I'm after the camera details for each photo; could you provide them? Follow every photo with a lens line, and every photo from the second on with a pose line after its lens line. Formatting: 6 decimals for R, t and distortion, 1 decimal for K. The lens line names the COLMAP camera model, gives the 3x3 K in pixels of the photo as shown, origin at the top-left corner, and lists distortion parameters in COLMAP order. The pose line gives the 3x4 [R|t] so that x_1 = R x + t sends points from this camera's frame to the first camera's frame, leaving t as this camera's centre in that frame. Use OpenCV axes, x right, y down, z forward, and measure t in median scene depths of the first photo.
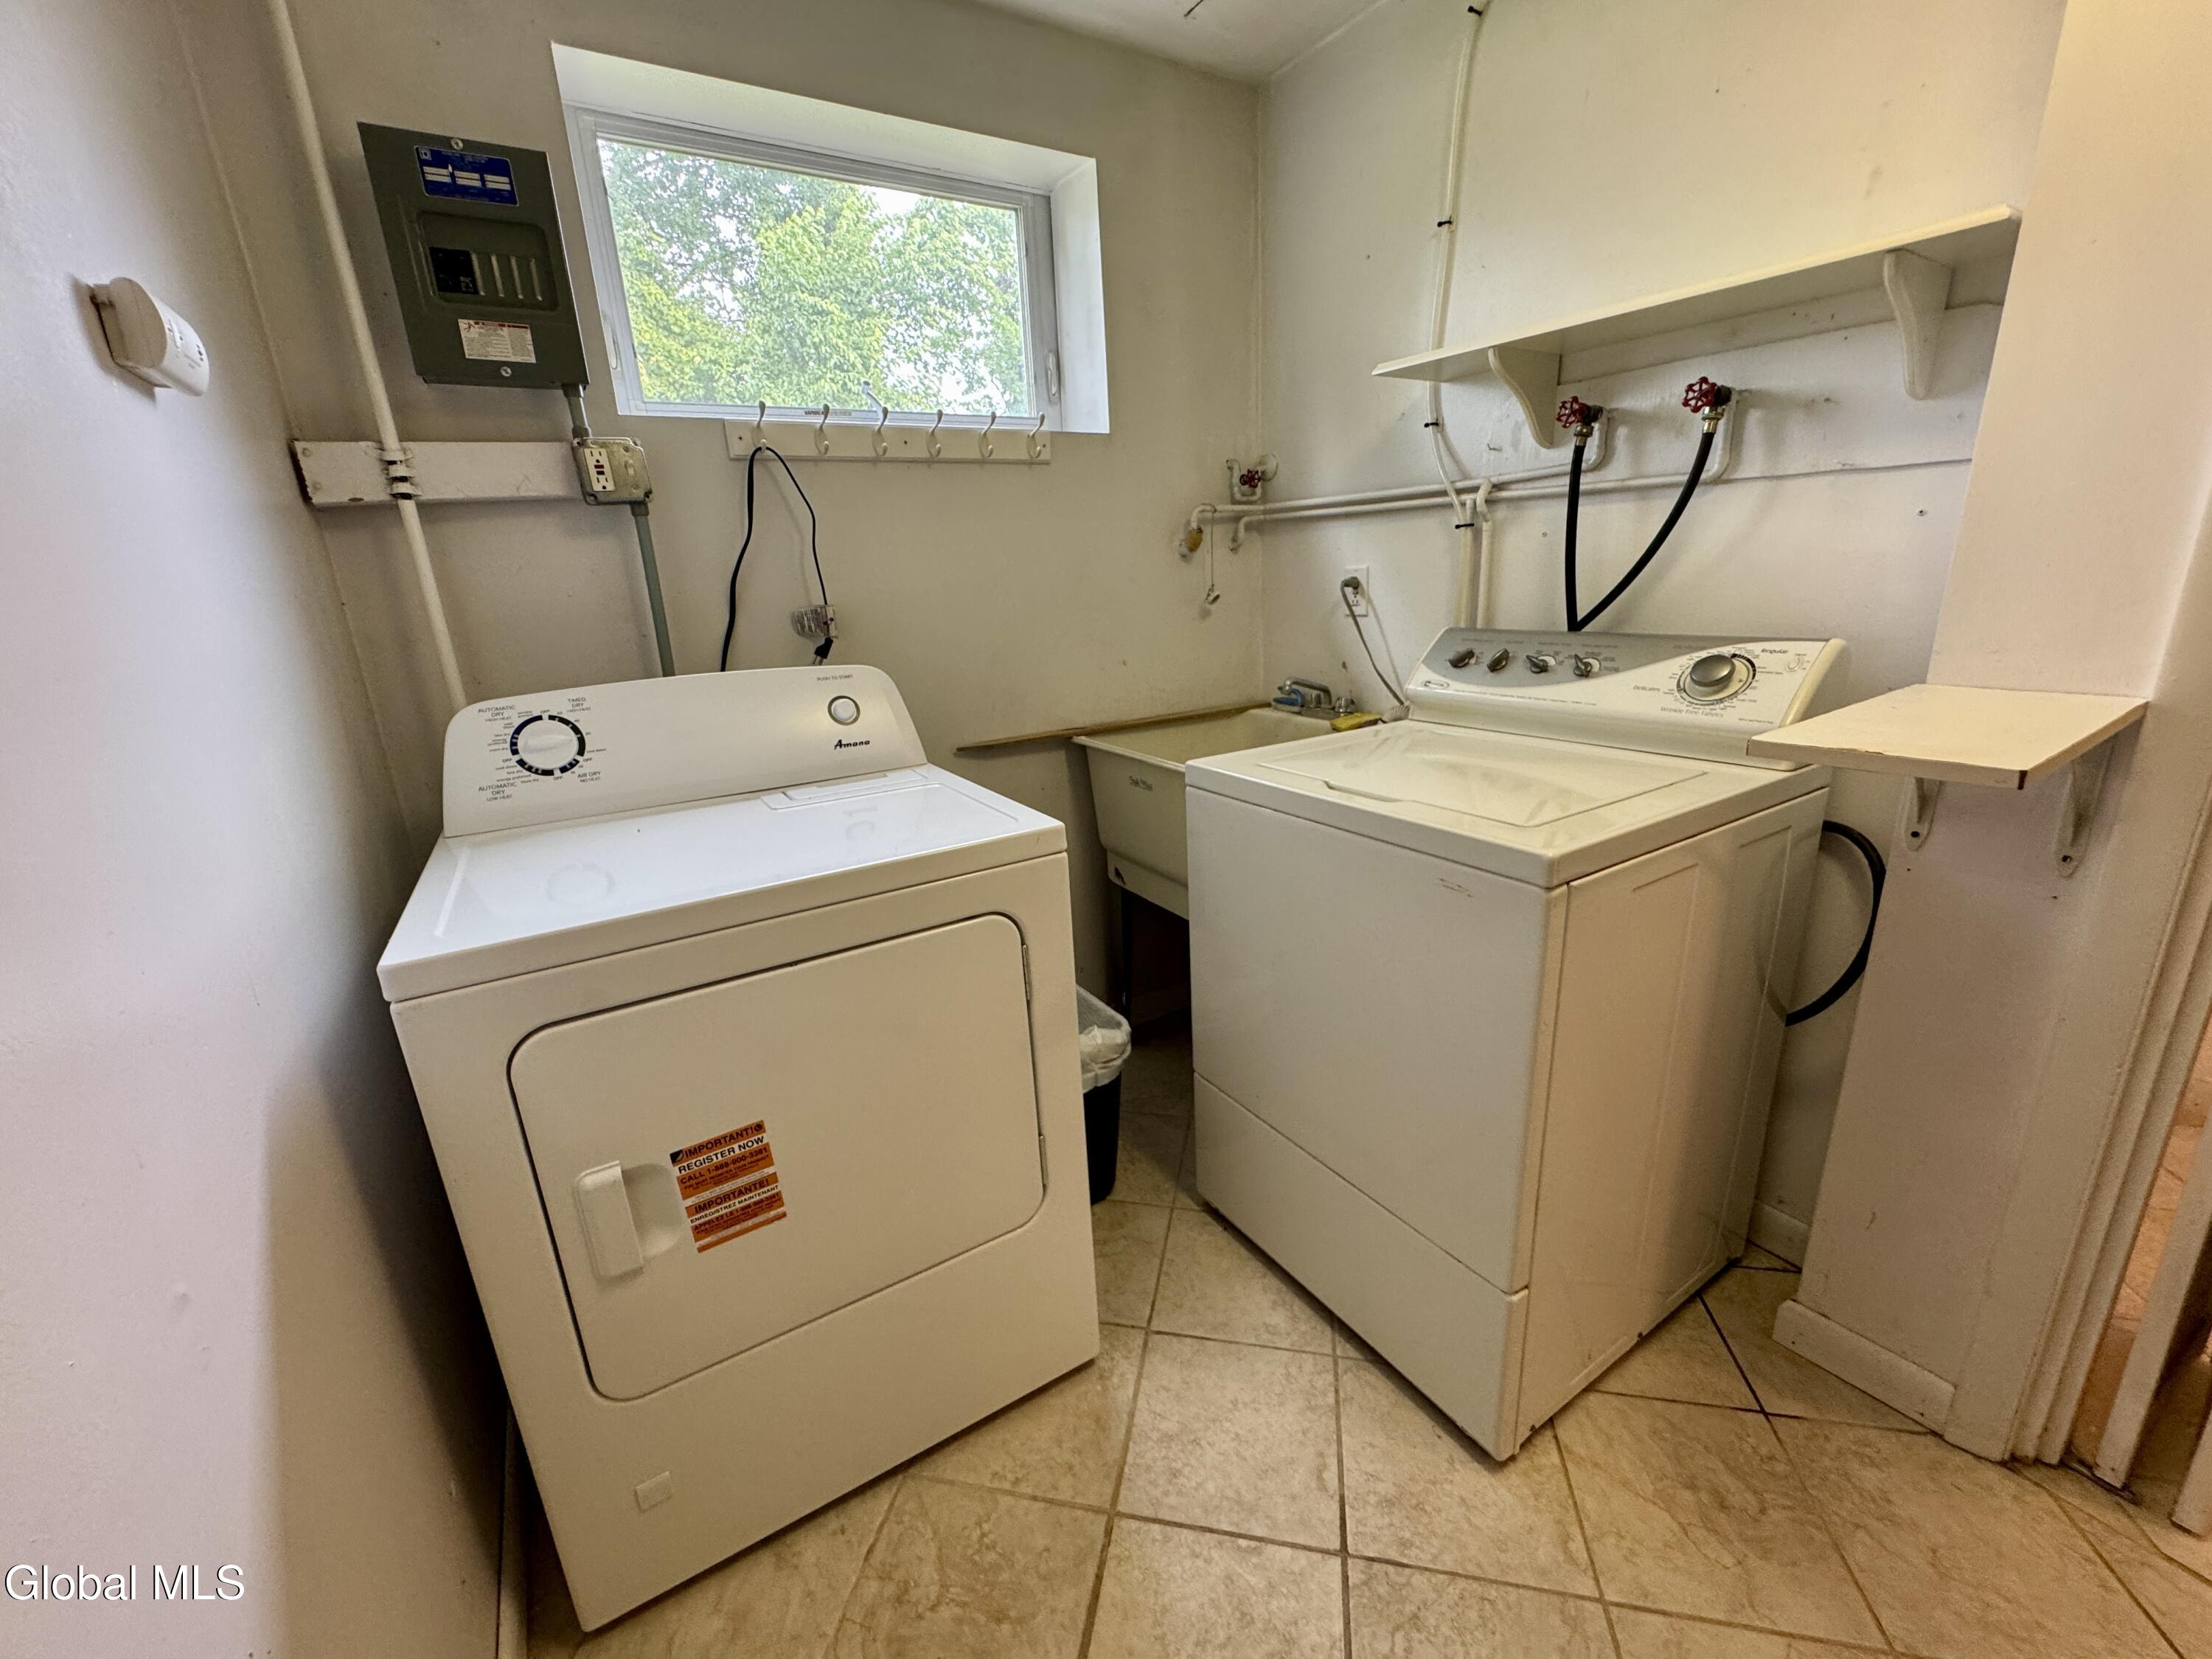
lens RADIAL K [[884.0, 0, 1105.1], [0, 884.0, 828.5], [0, 0, 1]] dist [0.000128, 0.000480]
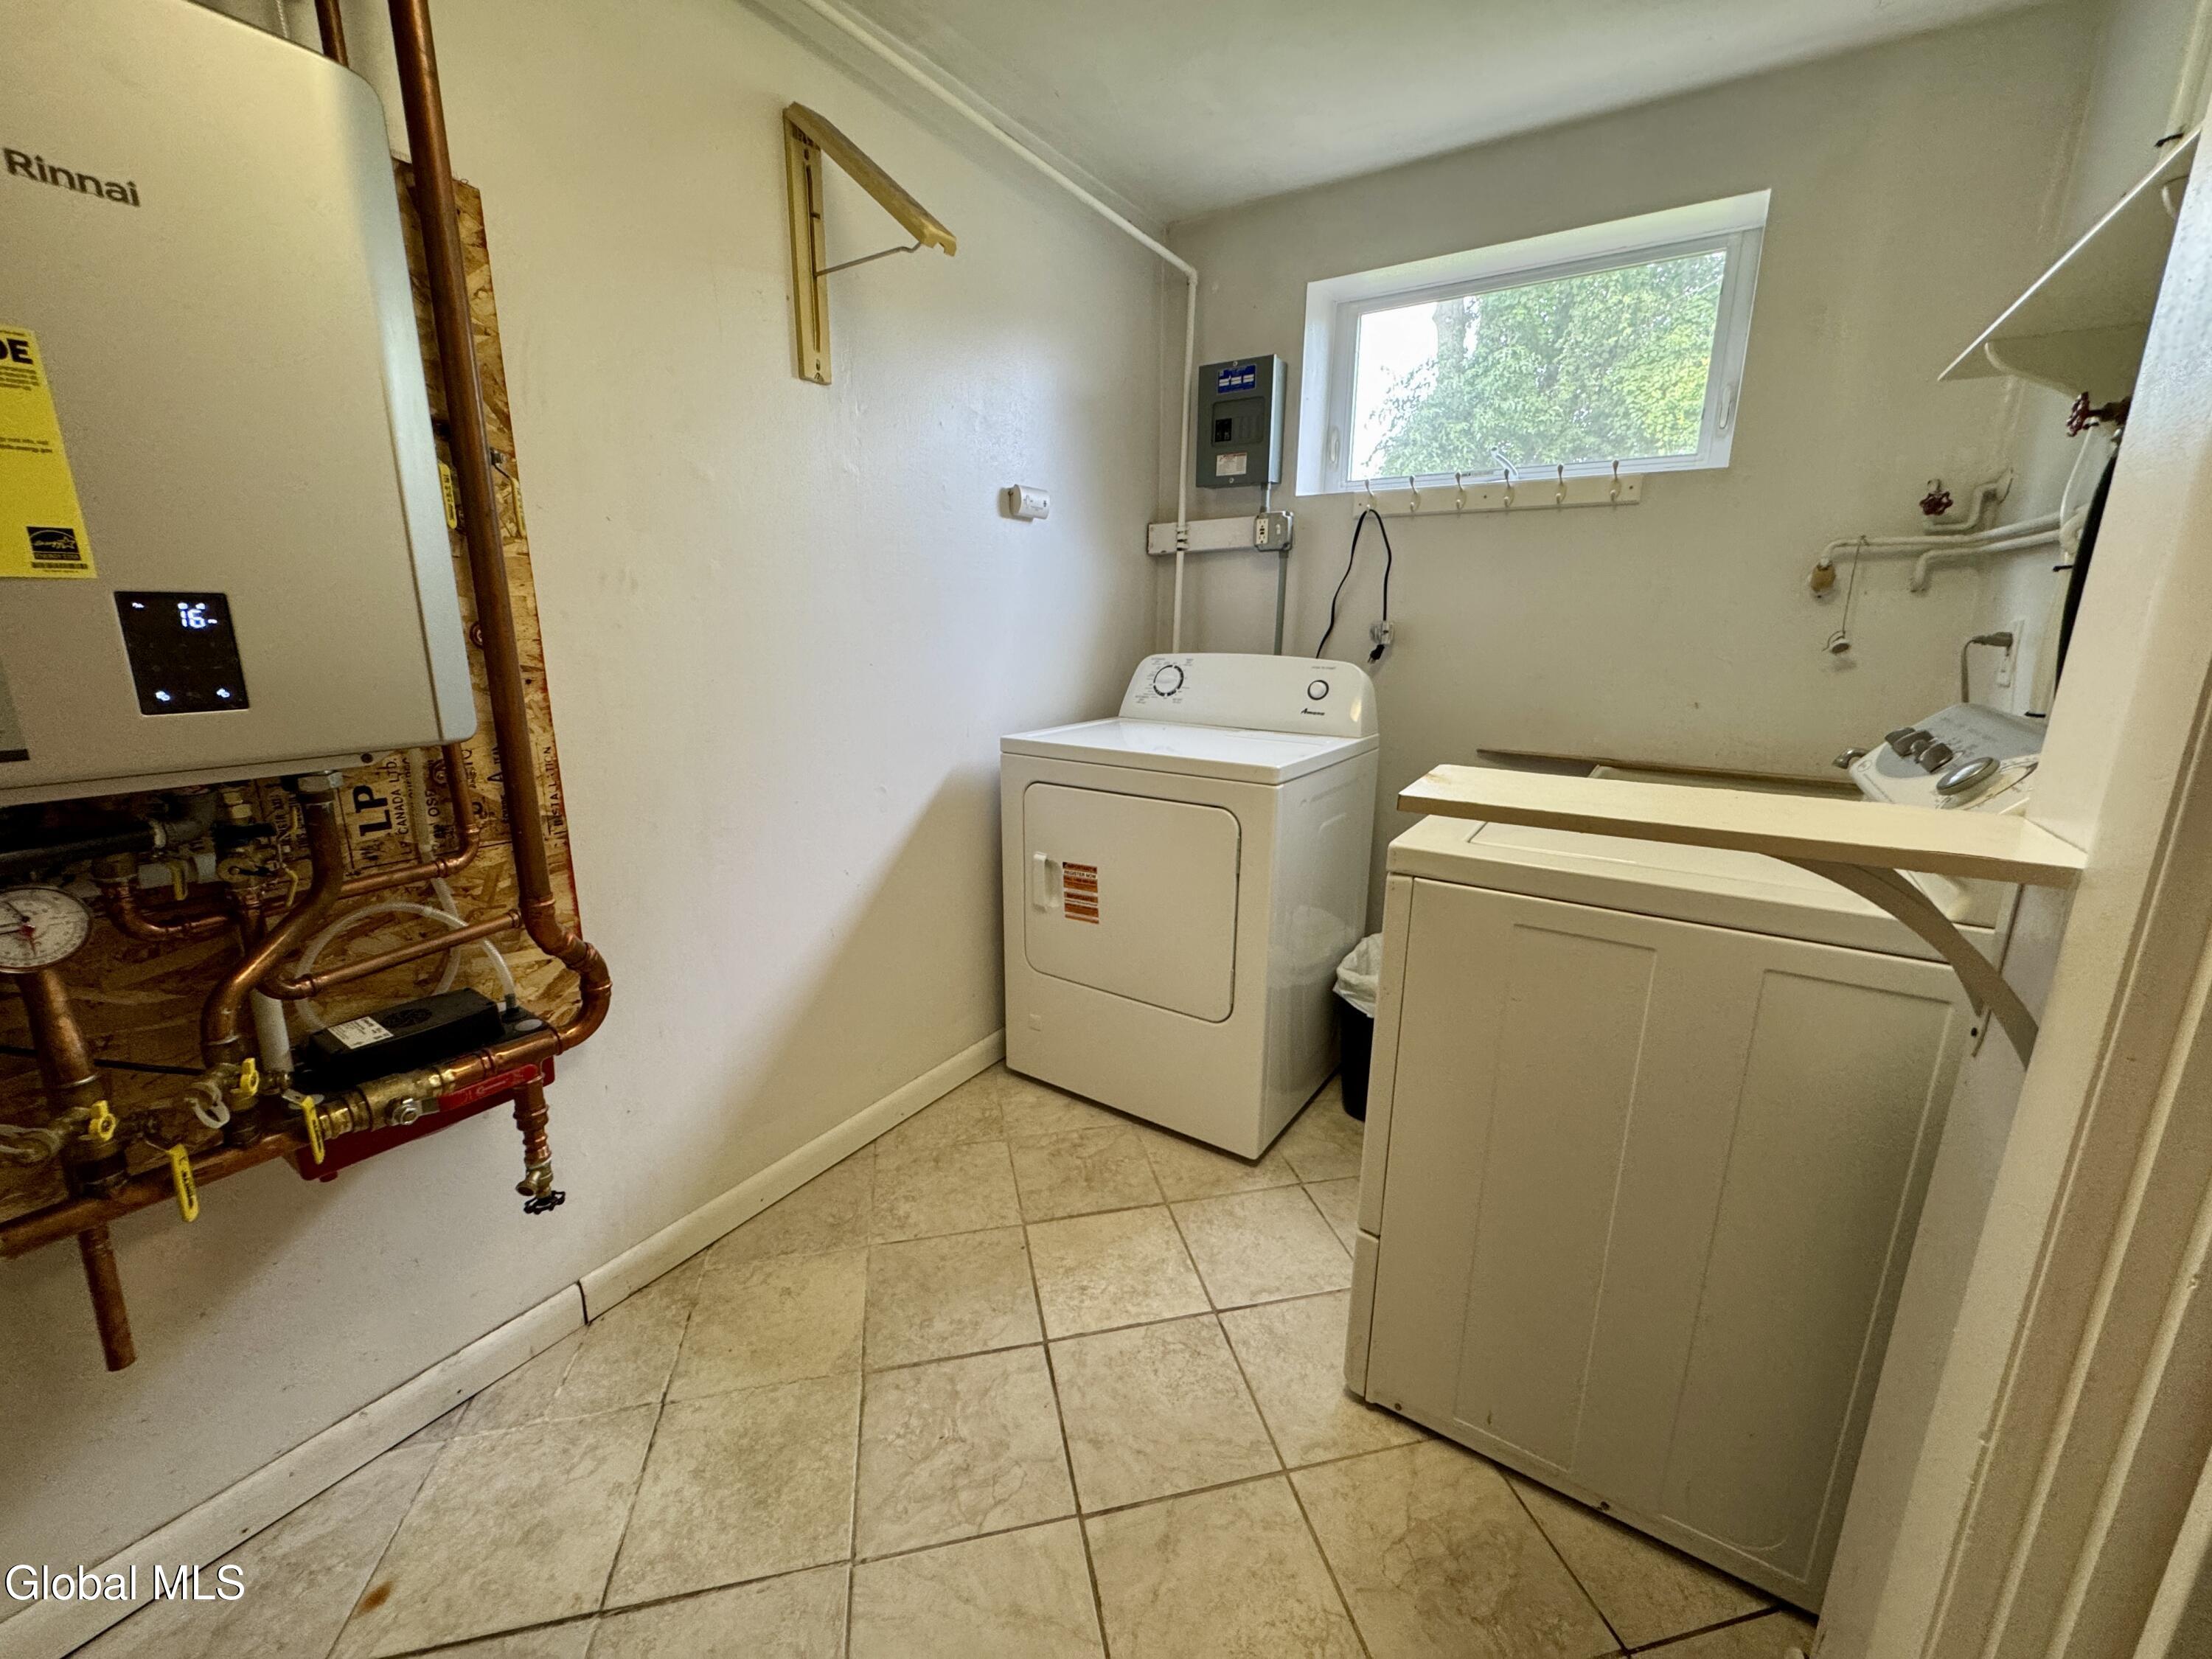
lens RADIAL K [[884.0, 0, 1111.7], [0, 884.0, 832.8], [0, 0, 1]] dist [0.000128, 0.000480]
pose [[0.418087, 0.269630, -0.867469, 1.039843], [-0.285935, 0.945456, 0.156060, -0.046993], [0.862232, 0.182793, 0.472379, 0.064799]]
